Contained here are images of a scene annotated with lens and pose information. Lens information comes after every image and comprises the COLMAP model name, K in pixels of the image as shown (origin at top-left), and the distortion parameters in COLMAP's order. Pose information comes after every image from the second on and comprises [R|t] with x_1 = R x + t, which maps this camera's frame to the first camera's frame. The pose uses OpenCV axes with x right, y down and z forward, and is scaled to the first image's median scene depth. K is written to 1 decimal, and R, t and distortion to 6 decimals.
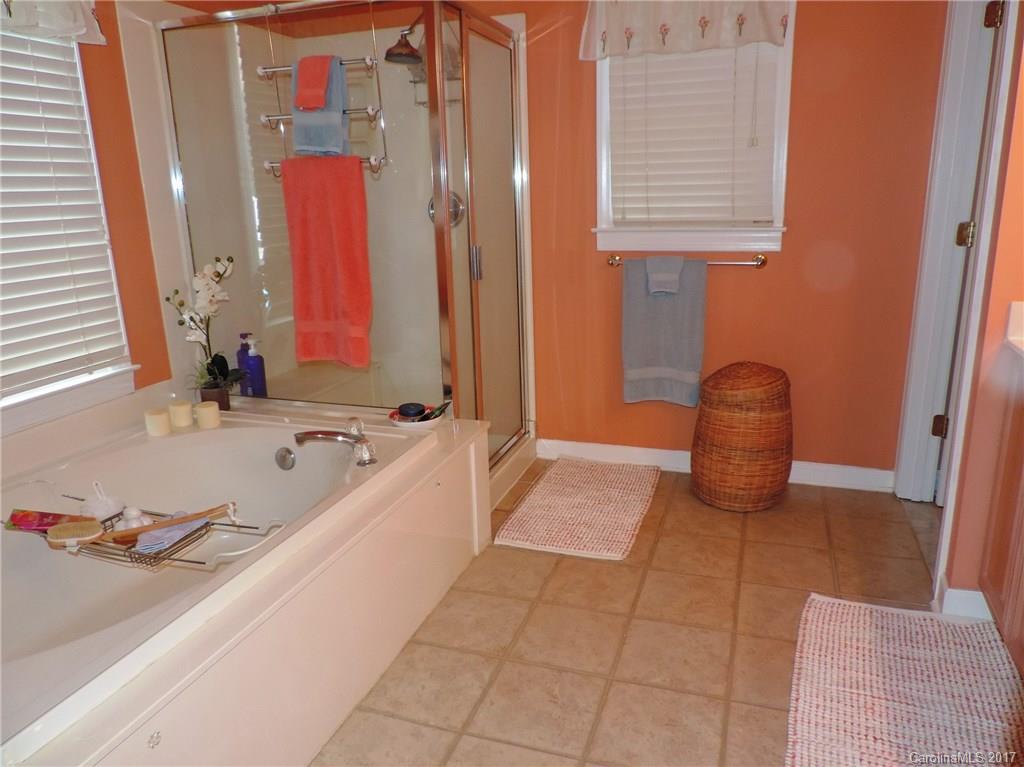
lens RADIAL K [[738.4, 0, 511.8], [0, 738.4, 384.9], [0, 0, 1]] dist [-0.010248, 0.005649]
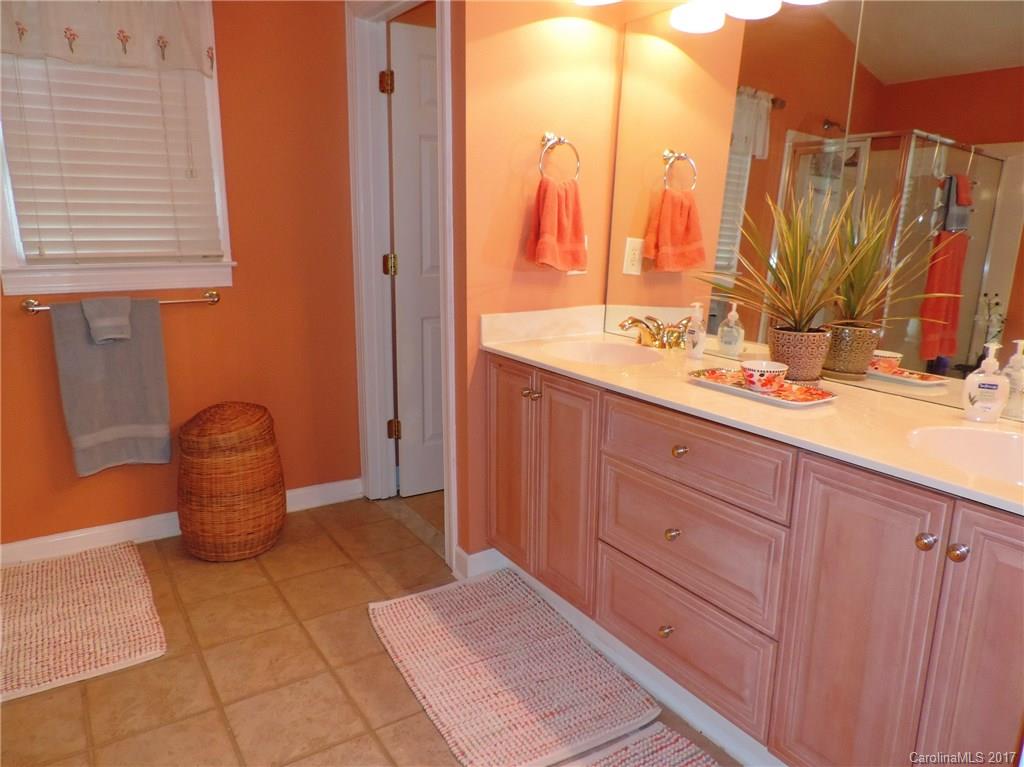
lens RADIAL K [[738.4, 0, 513.7], [0, 738.4, 387.0], [0, 0, 1]] dist [-0.010248, 0.005649]
pose [[0.615718, -0.146790, 0.774173, -0.194433], [0.182041, 0.982415, 0.041493, -0.023275], [-0.766650, 0.115383, 0.631612, 0.115243]]
